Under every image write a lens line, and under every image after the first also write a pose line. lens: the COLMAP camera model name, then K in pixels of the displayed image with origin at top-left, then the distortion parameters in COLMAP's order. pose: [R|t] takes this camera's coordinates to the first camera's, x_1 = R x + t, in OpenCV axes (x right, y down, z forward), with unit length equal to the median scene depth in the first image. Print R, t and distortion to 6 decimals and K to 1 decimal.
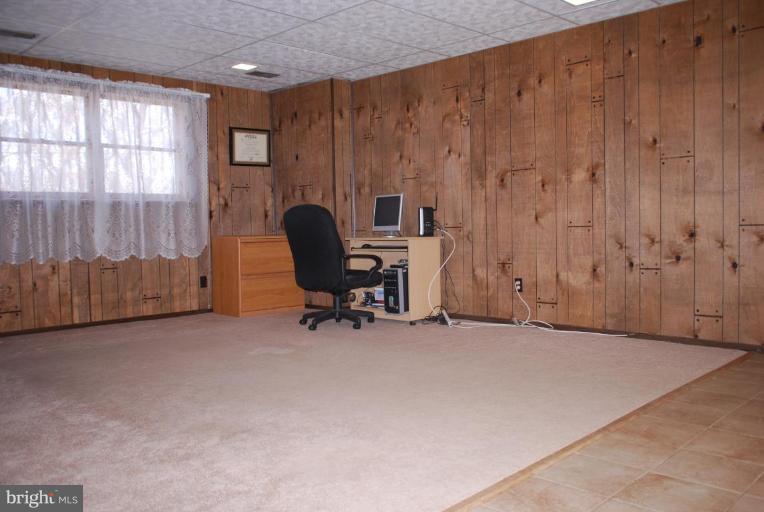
lens RADIAL K [[612.4, 0, 405.6], [0, 612.4, 255.2], [0, 0, 1]] dist [-0.058007, 0.011367]
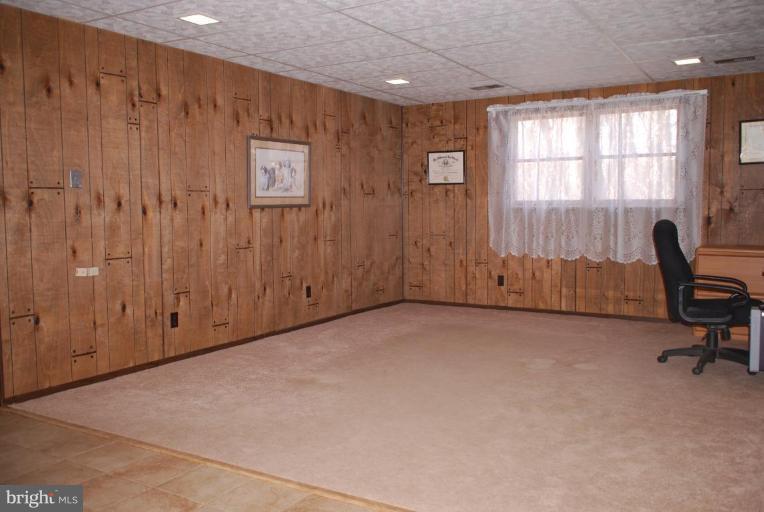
lens RADIAL K [[612.4, 0, 405.6], [0, 612.4, 255.2], [0, 0, 1]] dist [-0.058007, 0.011367]
pose [[0.246468, 0.076668, -0.966114, 0.519354], [-0.062199, 0.996062, 0.063177, -0.050778], [0.967153, 0.044520, 0.250266, 0.385074]]
